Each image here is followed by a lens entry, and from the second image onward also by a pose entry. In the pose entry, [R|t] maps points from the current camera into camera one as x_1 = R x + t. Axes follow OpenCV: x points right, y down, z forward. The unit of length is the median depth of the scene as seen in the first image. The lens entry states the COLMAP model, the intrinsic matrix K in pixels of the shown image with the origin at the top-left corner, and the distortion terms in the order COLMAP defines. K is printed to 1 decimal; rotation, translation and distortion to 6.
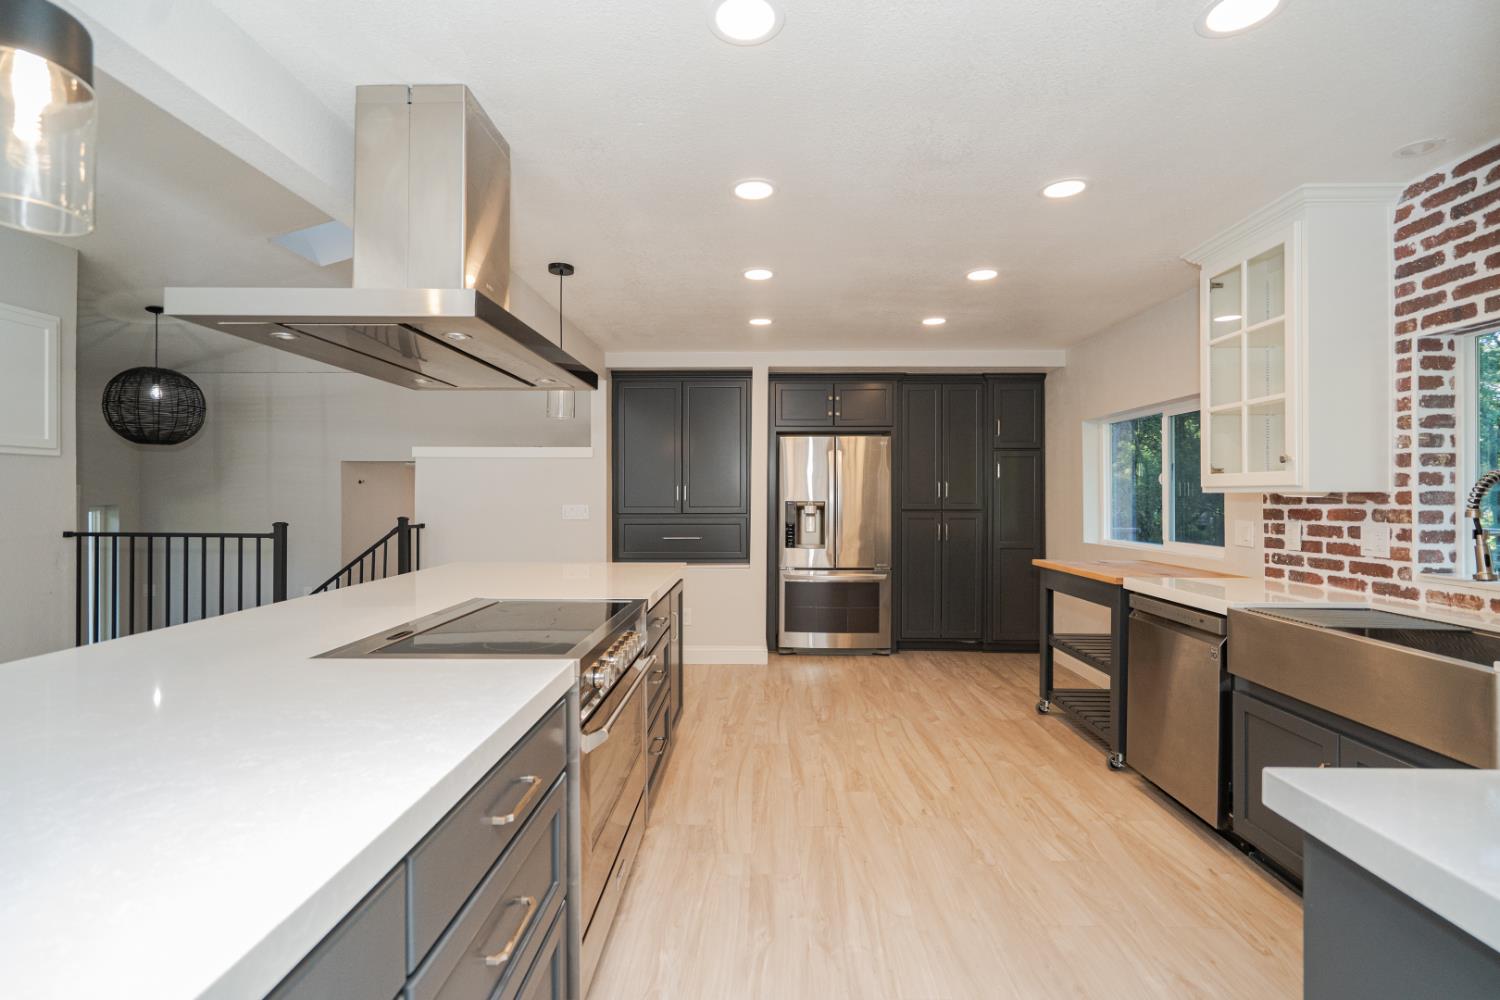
lens RADIAL K [[683.9, 0, 748.4], [0, 683.9, 493.8], [0, 0, 1]] dist [-0.001236, 0.000295]
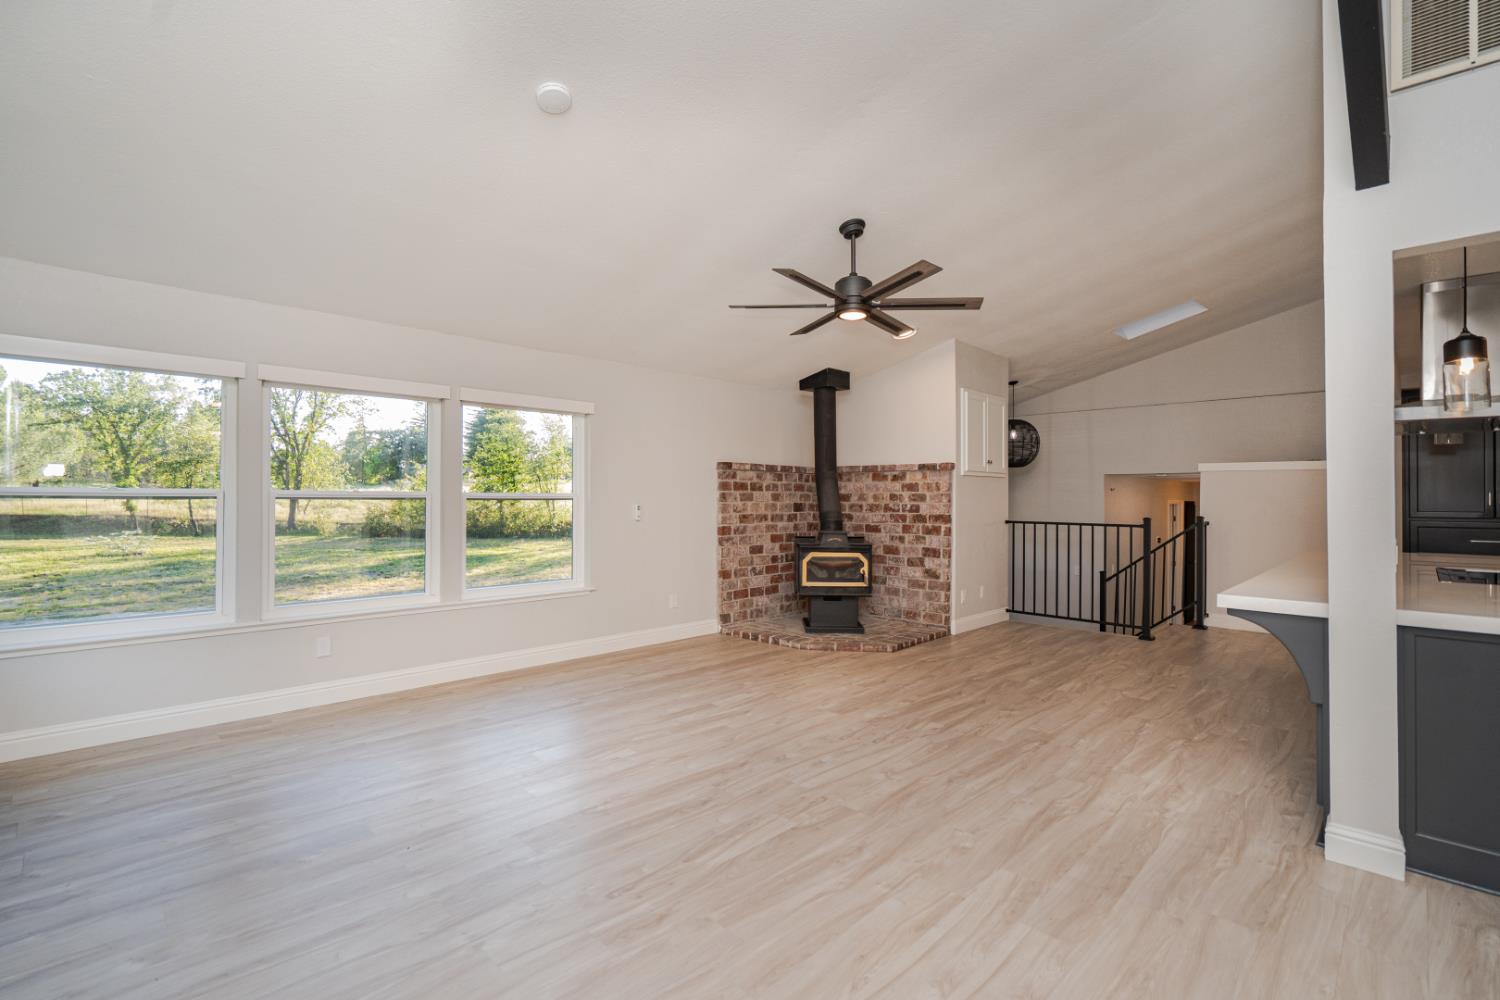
lens RADIAL K [[683.9, 0, 748.4], [0, 683.9, 493.8], [0, 0, 1]] dist [-0.001236, 0.000295]
pose [[0.727672, -0.001387, -0.685924, -0.403566], [-0.001672, 0.999991, -0.003795, -0.006278], [0.685924, 0.003909, 0.727663, -1.033971]]
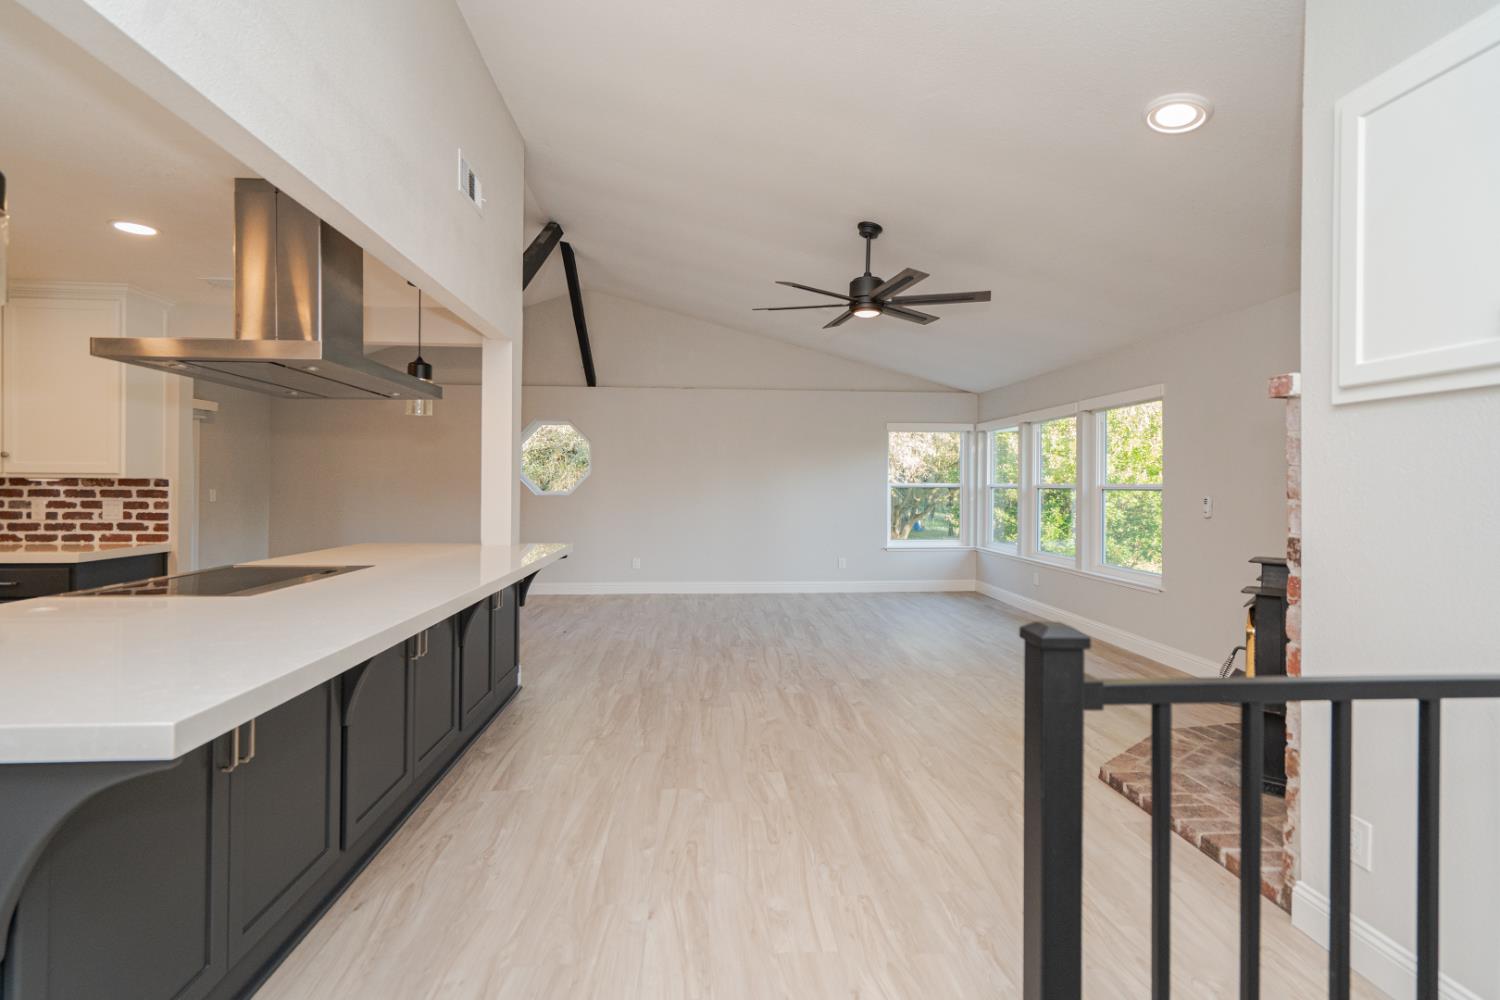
lens RADIAL K [[698.2, 0, 750.7], [0, 698.2, 488.9], [0, 0, 1]] dist [0.000034, 0.000246]
pose [[-0.994686, -0.007905, -0.102651, -0.813426], [-0.008075, 0.999967, 0.001244, 0.004713], [0.102637, 0.002067, -0.994717, 1.682233]]
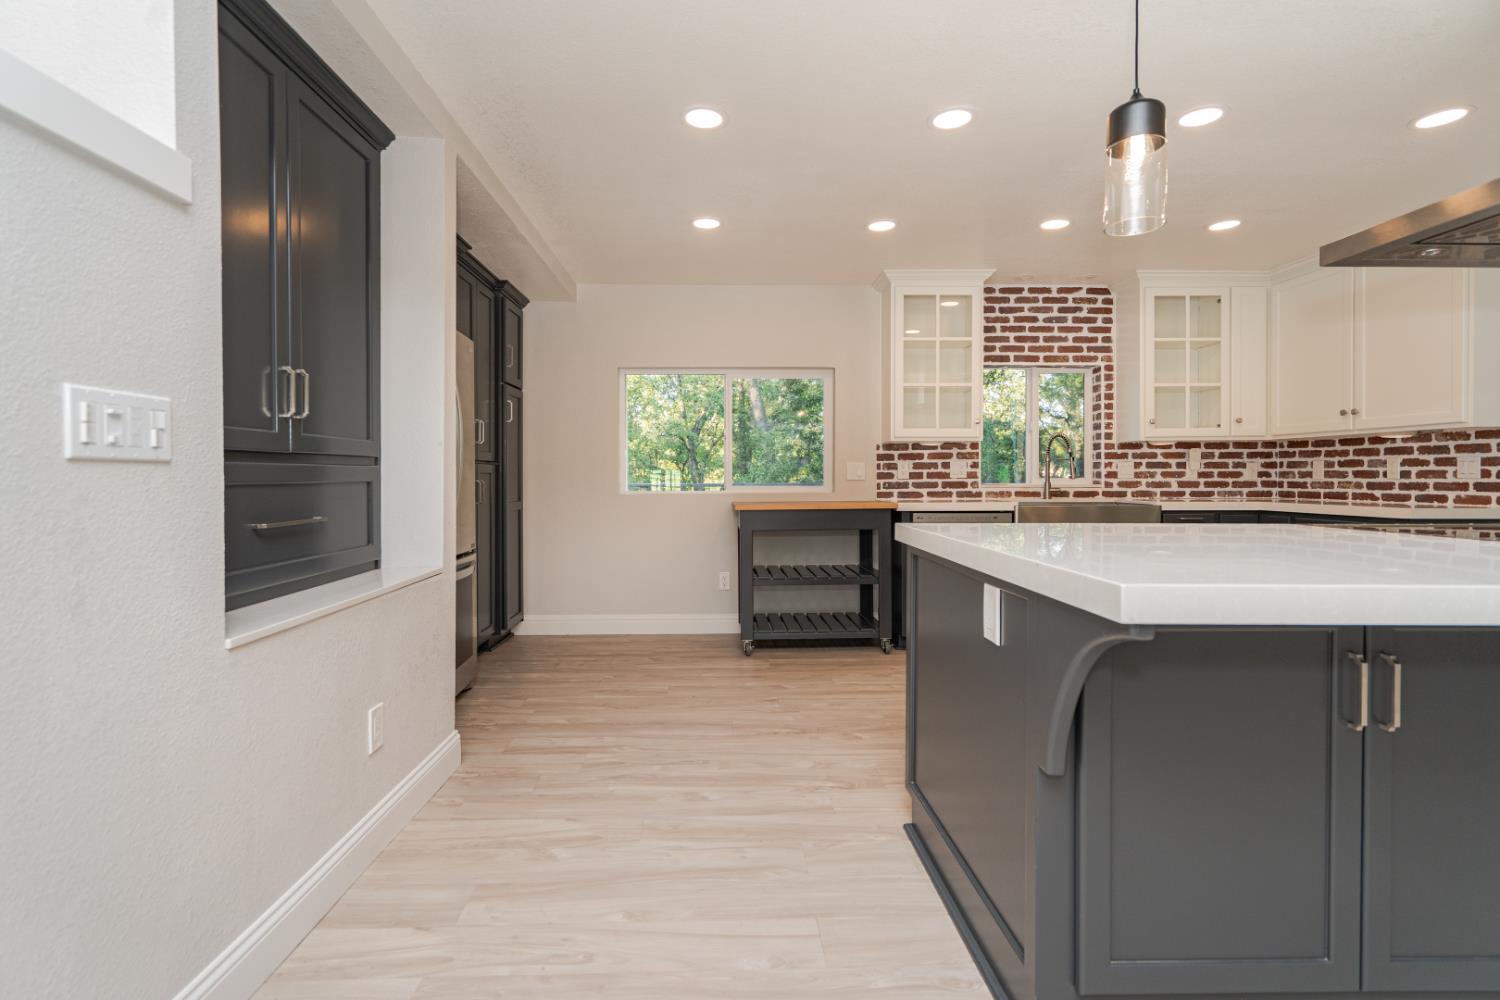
lens RADIAL K [[716.5, 0, 726.7], [0, 716.5, 488.5], [0, 0, 1]] dist [-0.000757, -0.000179]
pose [[-0.039892, -0.016013, 0.999076, -0.881476], [0.000361, 0.999871, 0.016040, 0.078331], [-0.999204, 0.001001, -0.039881, 1.491383]]
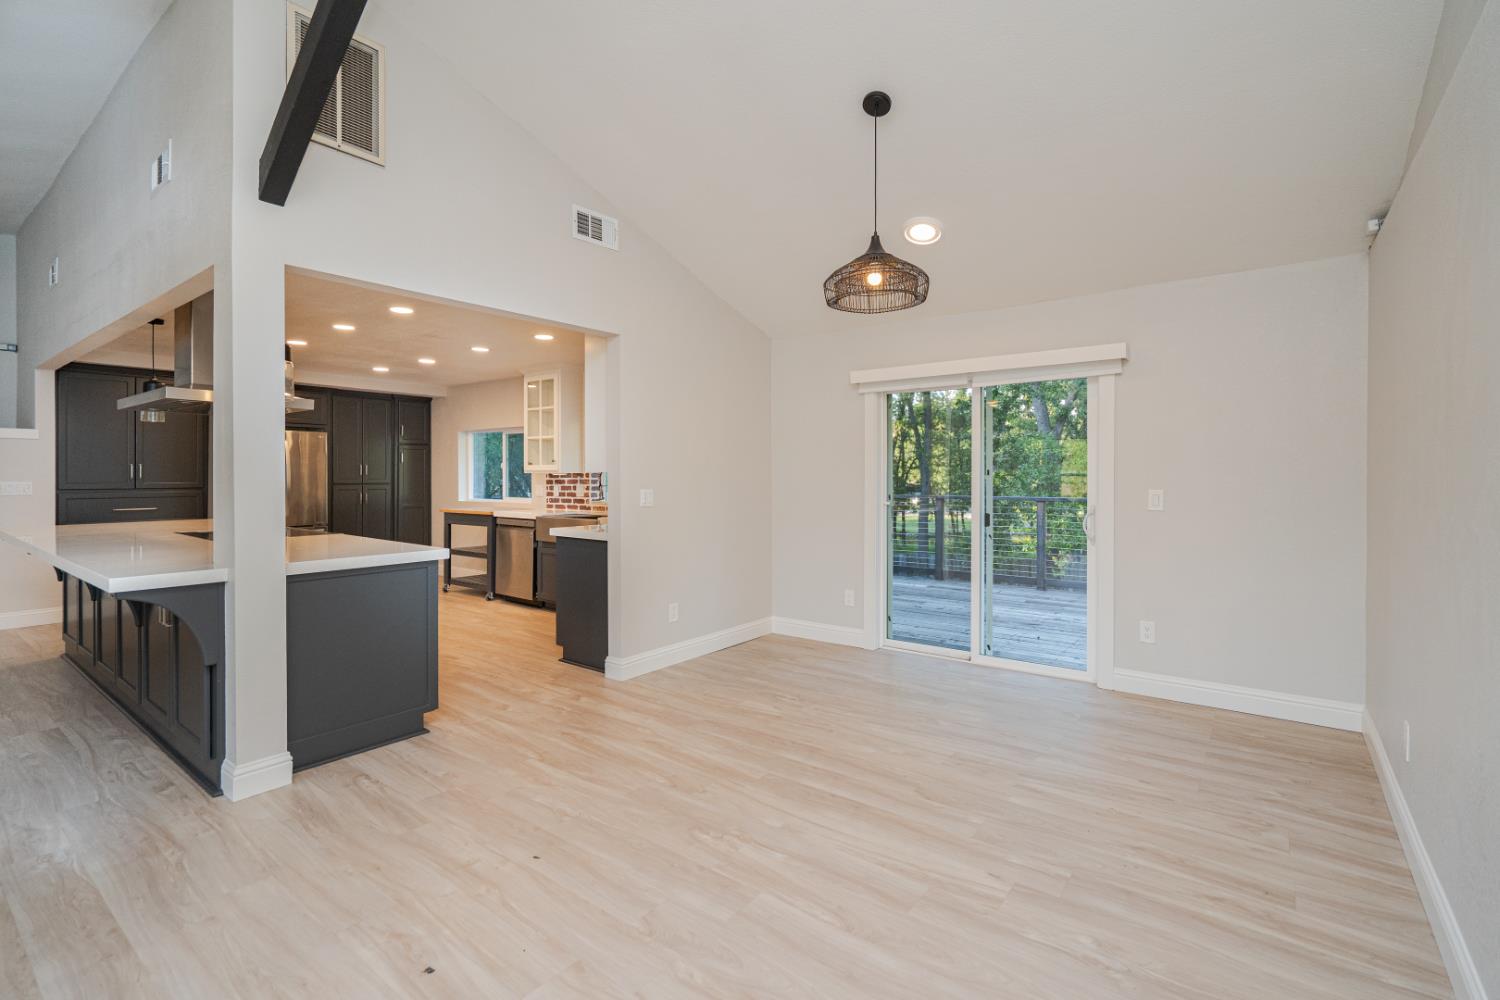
lens RADIAL K [[679.9, 0, 747.3], [0, 679.9, 477.4], [0, 0, 1]] dist [-0.000753, 0.000022]
pose [[0.588030, -0.003293, 0.808833, -0.799010], [-0.002894, 0.999977, 0.006176, -0.003537], [-0.808834, -0.005973, 0.588006, -1.021951]]
